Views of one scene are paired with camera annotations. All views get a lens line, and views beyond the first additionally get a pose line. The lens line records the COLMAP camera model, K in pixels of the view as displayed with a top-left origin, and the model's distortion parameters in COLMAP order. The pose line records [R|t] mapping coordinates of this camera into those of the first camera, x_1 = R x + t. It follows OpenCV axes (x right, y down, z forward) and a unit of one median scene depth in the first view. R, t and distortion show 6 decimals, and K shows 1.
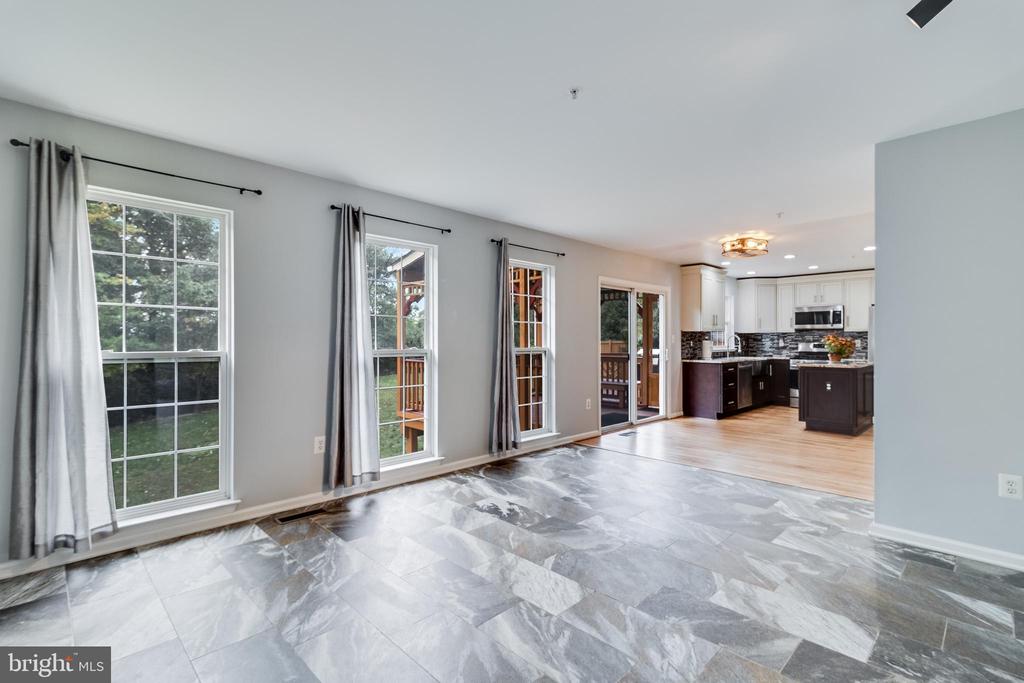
lens RADIAL K [[474.5, 0, 510.1], [0, 474.5, 341.6], [0, 0, 1]] dist [0.003247, -0.000169]
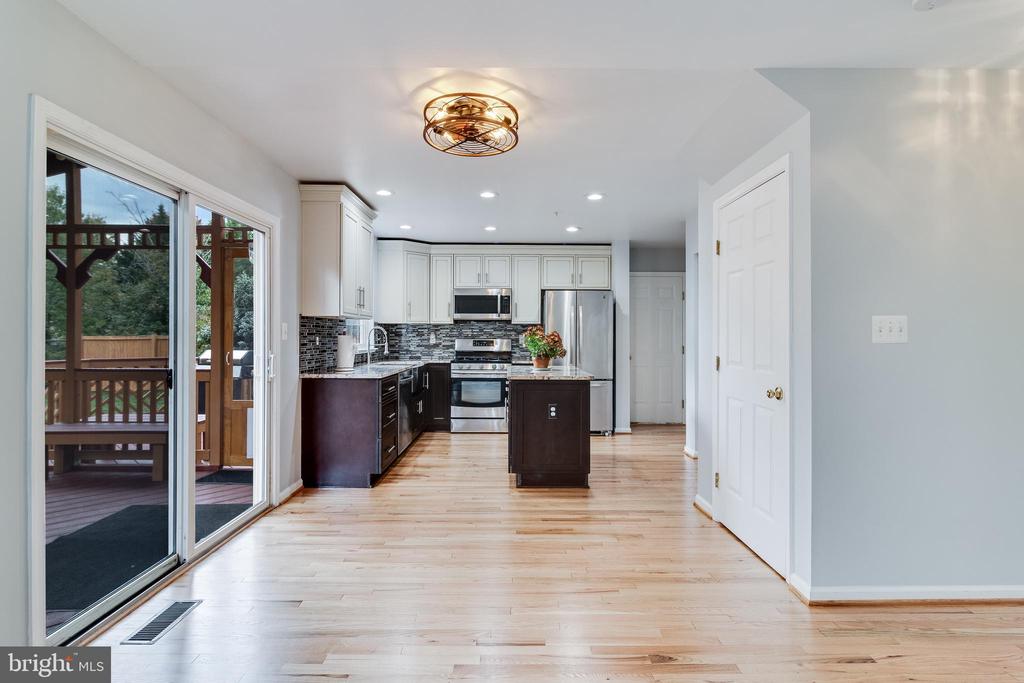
lens RADIAL K [[515.6, 0, 513.9], [0, 515.6, 332.7], [0, 0, 1]] dist [0.002143, 0.000394]
pose [[0.693099, 0.008284, 0.720794, 0.235988], [-0.002459, 0.999955, -0.009128, -0.000168], [-0.720838, 0.004555, 0.693089, 0.854363]]
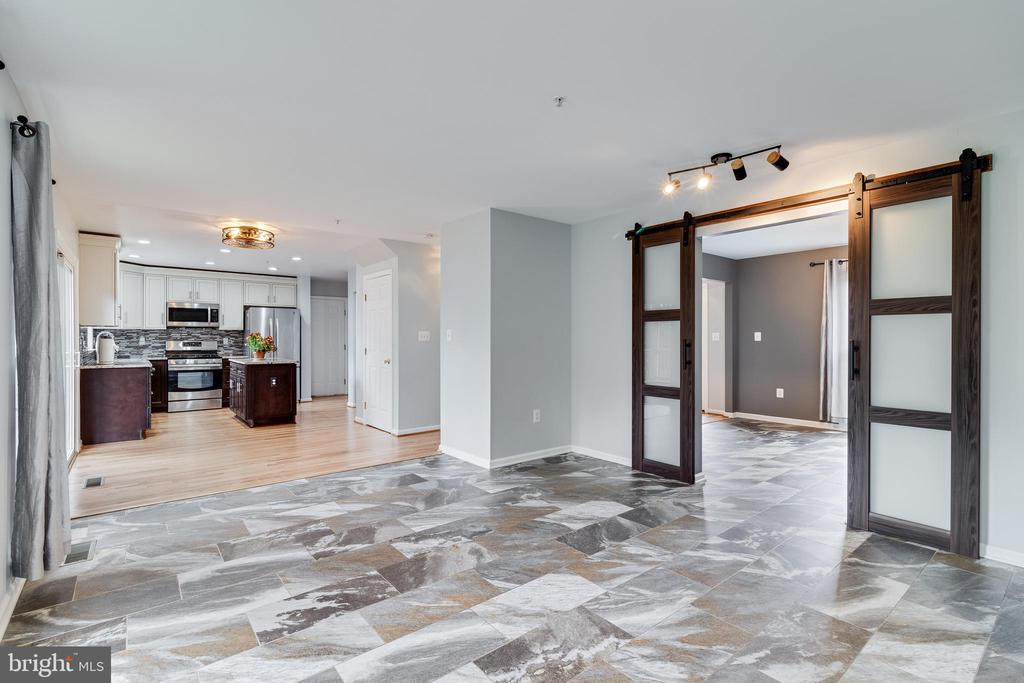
lens RADIAL K [[474.5, 0, 511.8], [0, 474.5, 337.2], [0, 0, 1]] dist [0.003247, -0.000169]
pose [[0.098532, 0.003905, 0.995126, -0.492148], [0.002026, 0.999989, -0.004124, 0.000167], [-0.995132, 0.002423, 0.098523, 0.540276]]
